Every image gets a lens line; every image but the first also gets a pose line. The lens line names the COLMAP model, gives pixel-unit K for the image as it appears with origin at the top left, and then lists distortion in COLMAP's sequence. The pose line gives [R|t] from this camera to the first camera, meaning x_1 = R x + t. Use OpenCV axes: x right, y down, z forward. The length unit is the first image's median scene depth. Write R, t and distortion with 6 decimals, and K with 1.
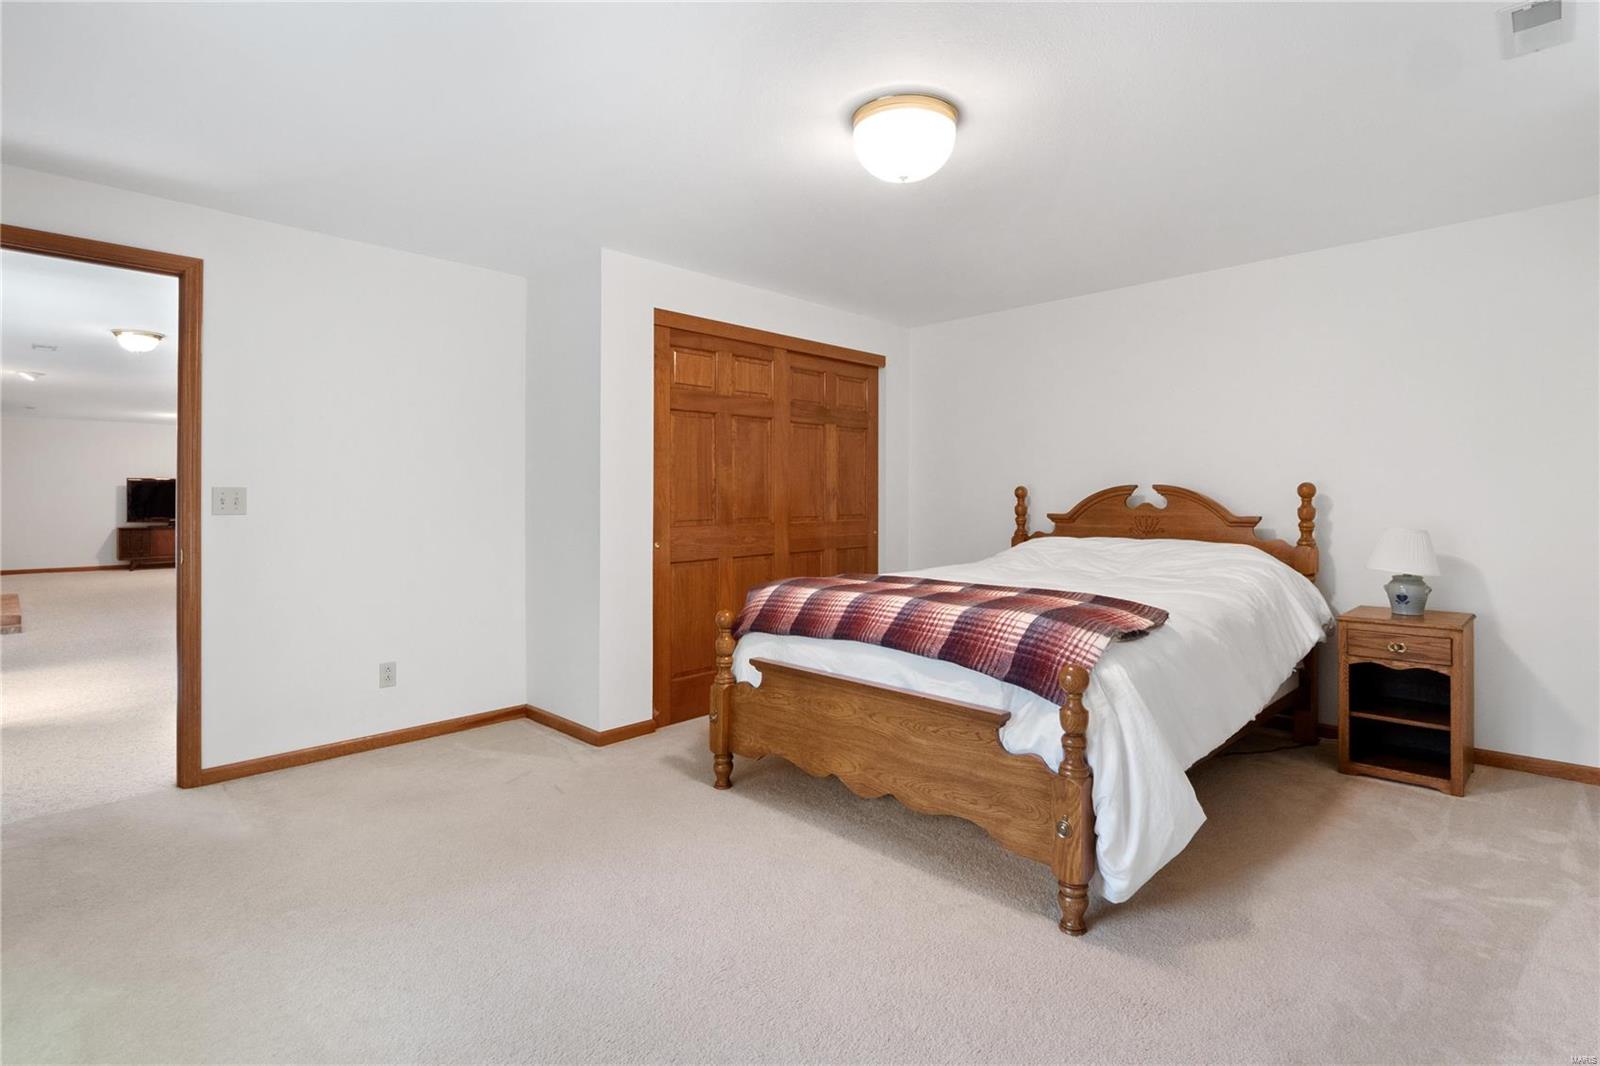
lens RADIAL K [[773.7, 0, 827.9], [0, 773.7, 508.4], [0, 0, 1]] dist [0.001154, -0.010244]
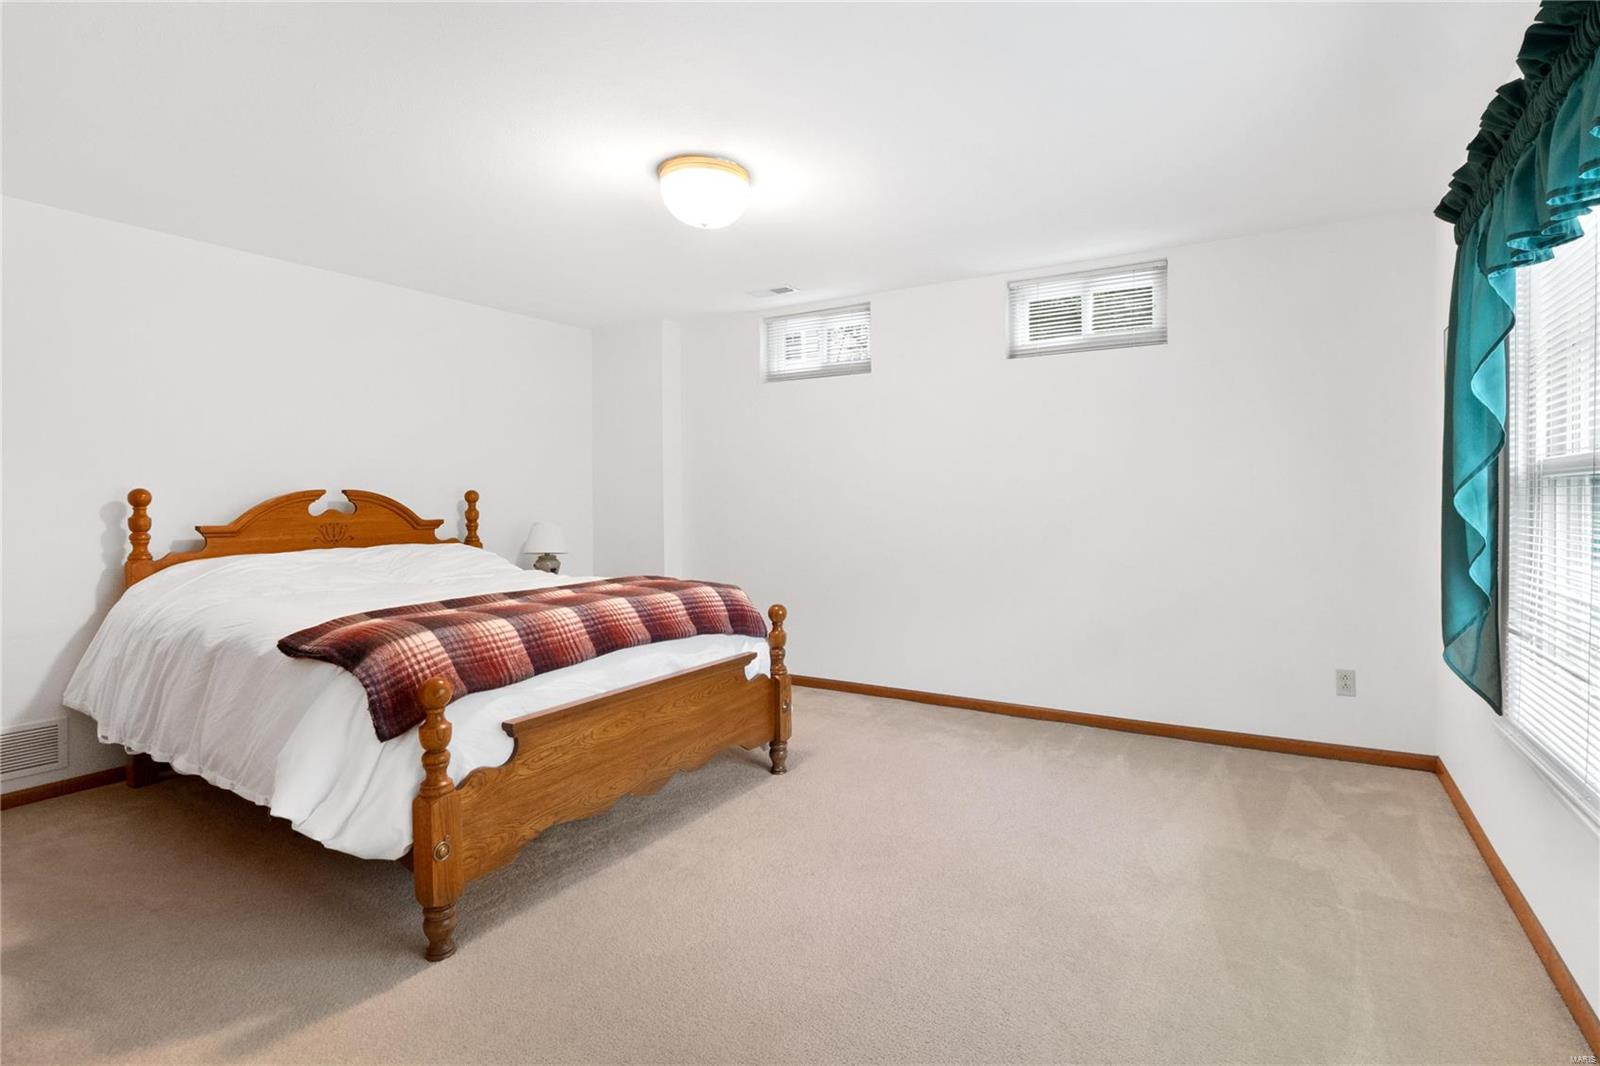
lens RADIAL K [[773.7, 0, 827.9], [0, 773.7, 508.4], [0, 0, 1]] dist [0.001154, -0.010244]
pose [[-0.218883, -0.007146, 0.975725, -0.721117], [0.023052, 0.999656, 0.012492, -0.007397], [-0.975479, 0.025227, -0.218643, 0.716303]]
